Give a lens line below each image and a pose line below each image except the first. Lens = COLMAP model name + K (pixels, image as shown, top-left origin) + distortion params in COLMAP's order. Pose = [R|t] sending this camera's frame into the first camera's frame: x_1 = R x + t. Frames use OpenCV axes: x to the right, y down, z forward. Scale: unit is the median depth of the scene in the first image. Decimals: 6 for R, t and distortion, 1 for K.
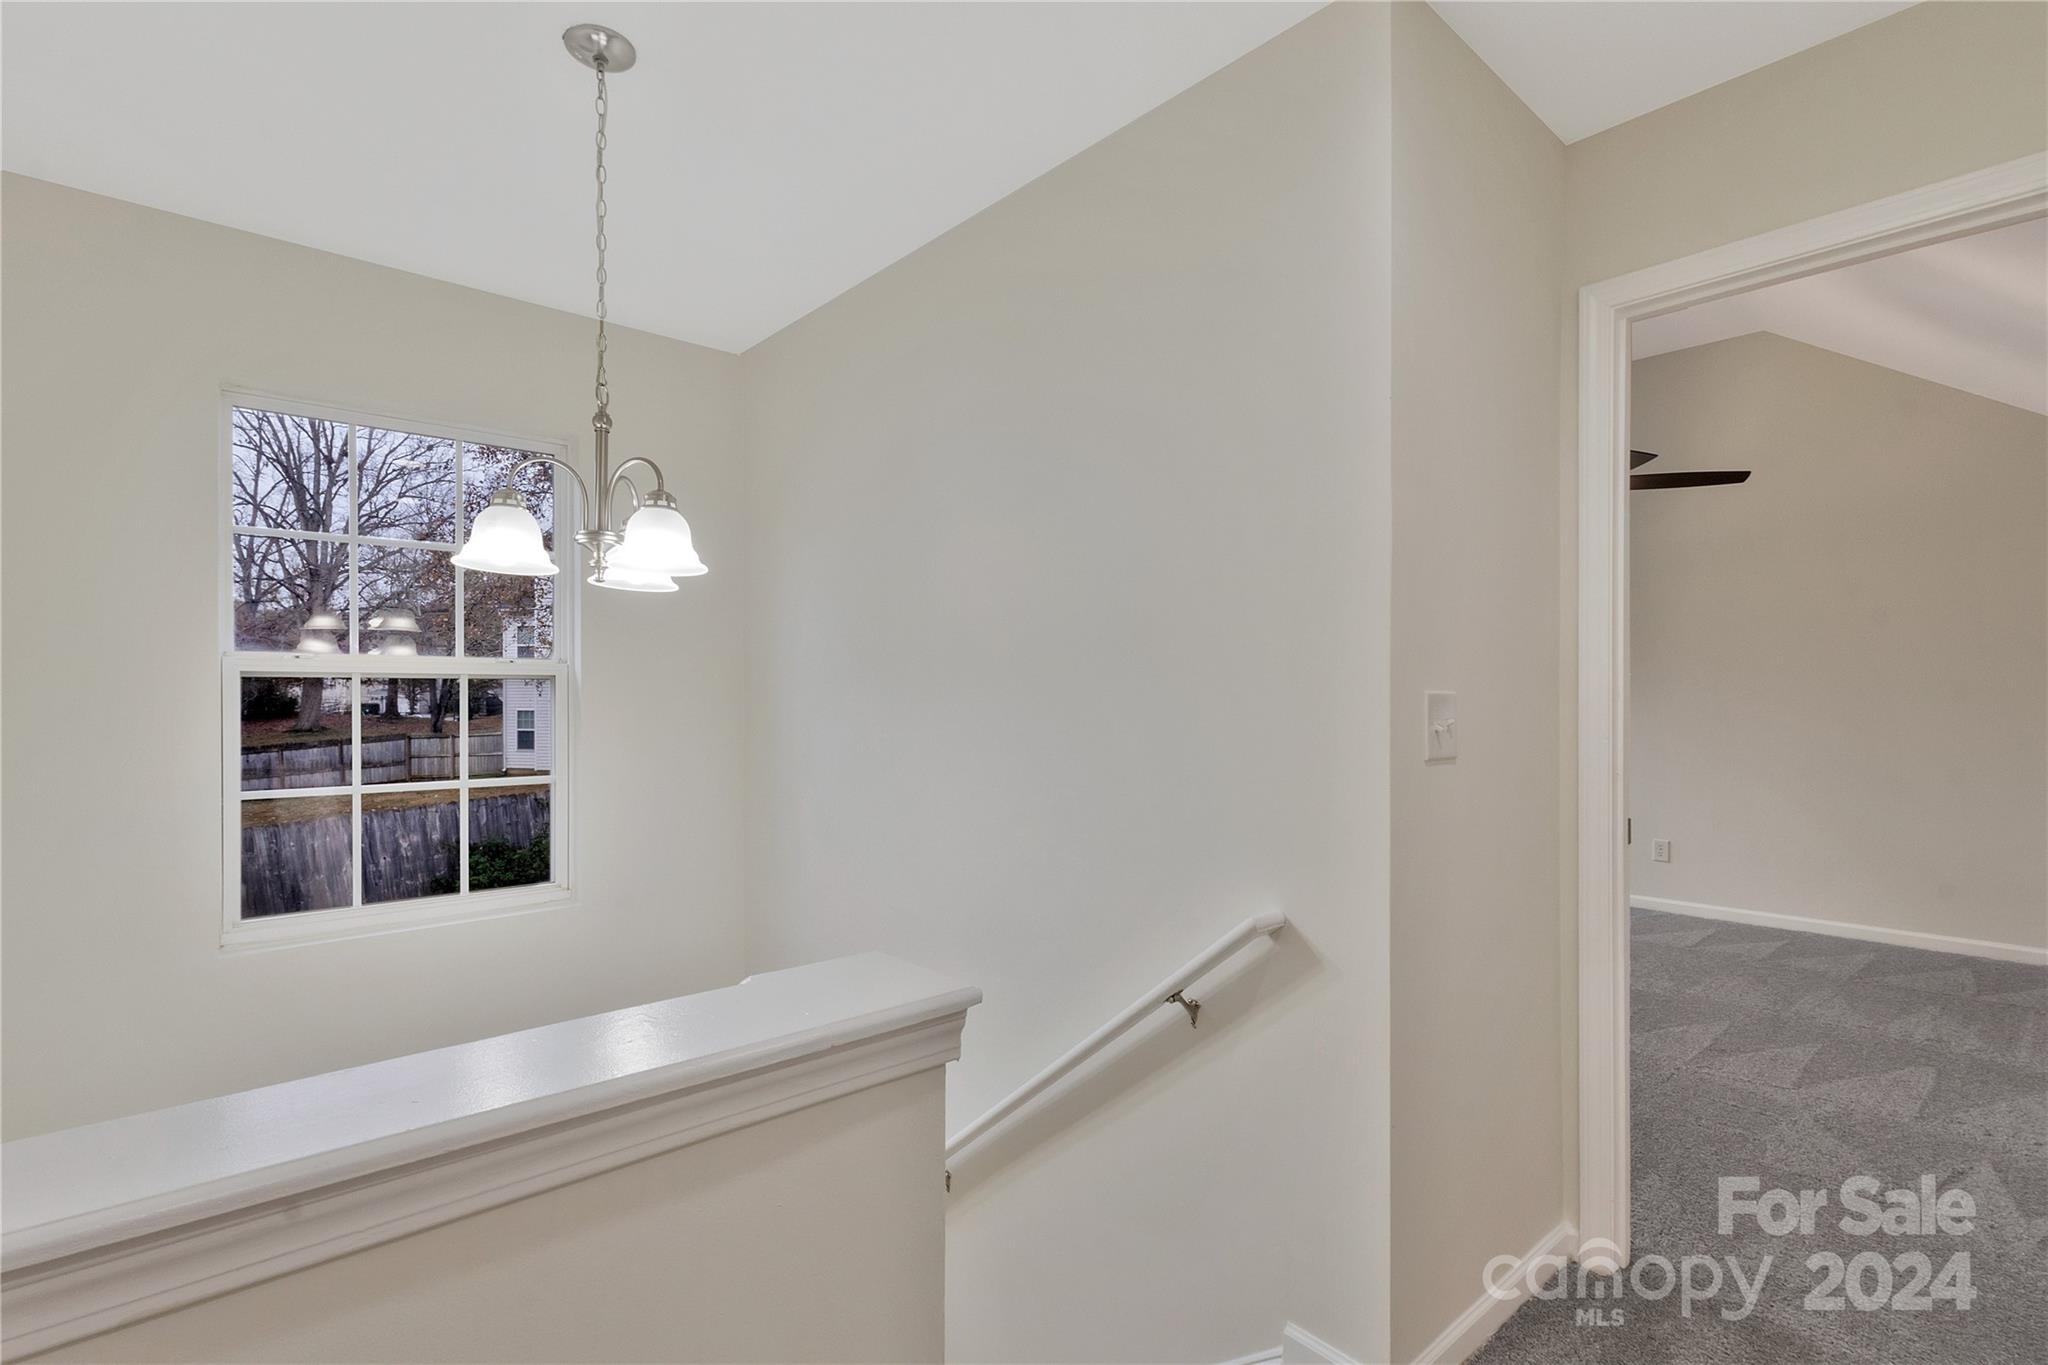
lens RADIAL K [[963.2, 0, 1023.7], [0, 963.2, 701.0], [0, 0, 1]] dist [0.002312, -0.000163]
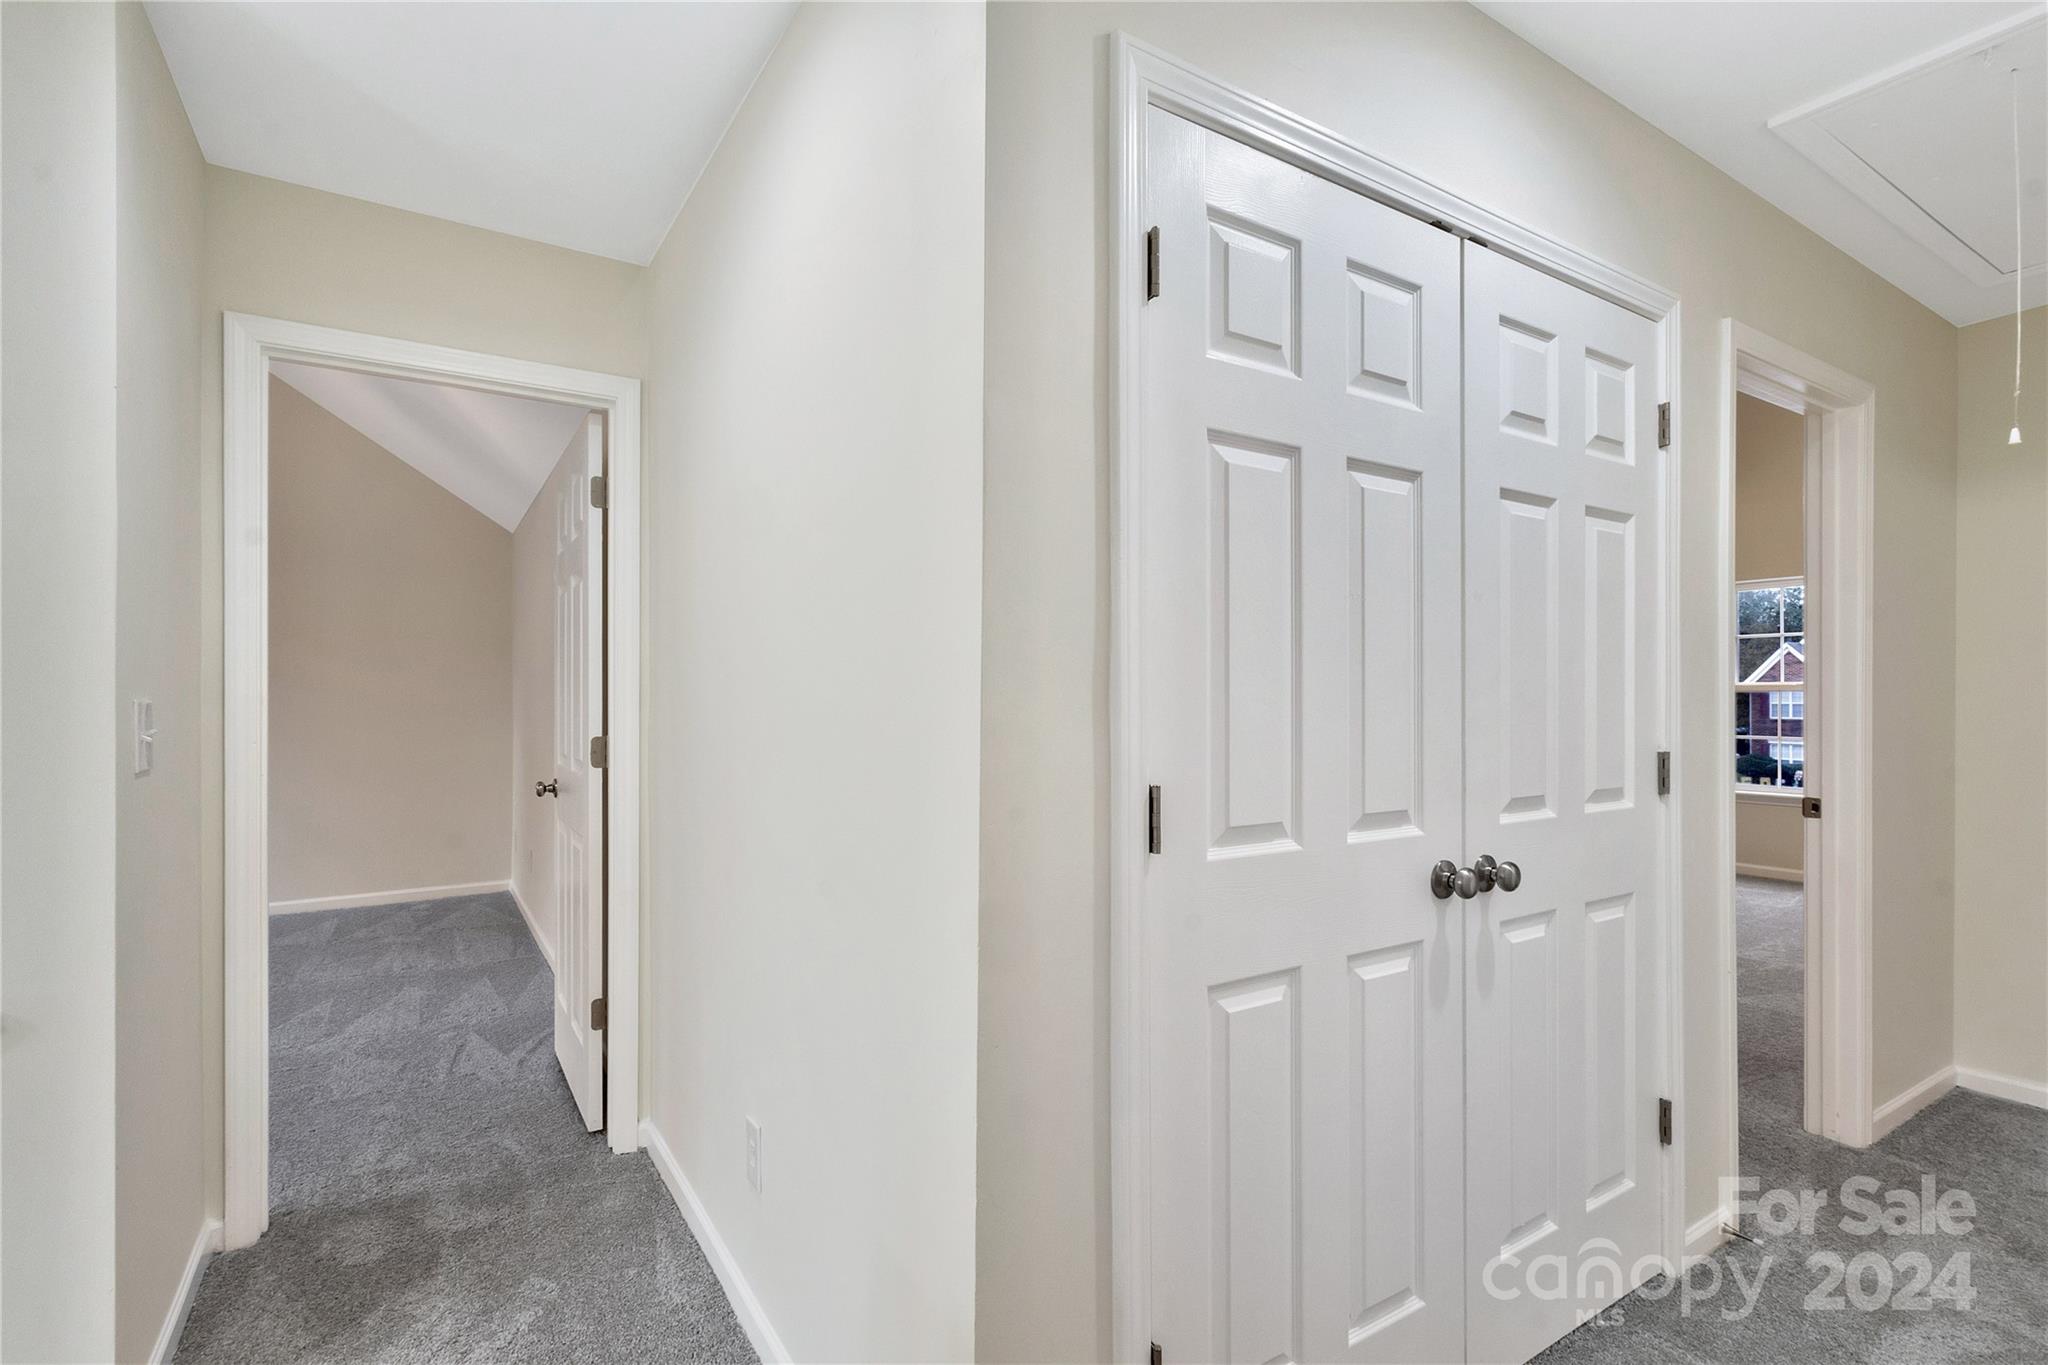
lens RADIAL K [[963.2, 0, 1023.7], [0, 963.2, 701.0], [0, 0, 1]] dist [0.002312, -0.000163]
pose [[0.153270, -0.004822, 0.988173, -0.243291], [0.004049, 0.999983, 0.004252, -0.006518], [-0.988176, 0.003349, 0.153287, -0.006794]]
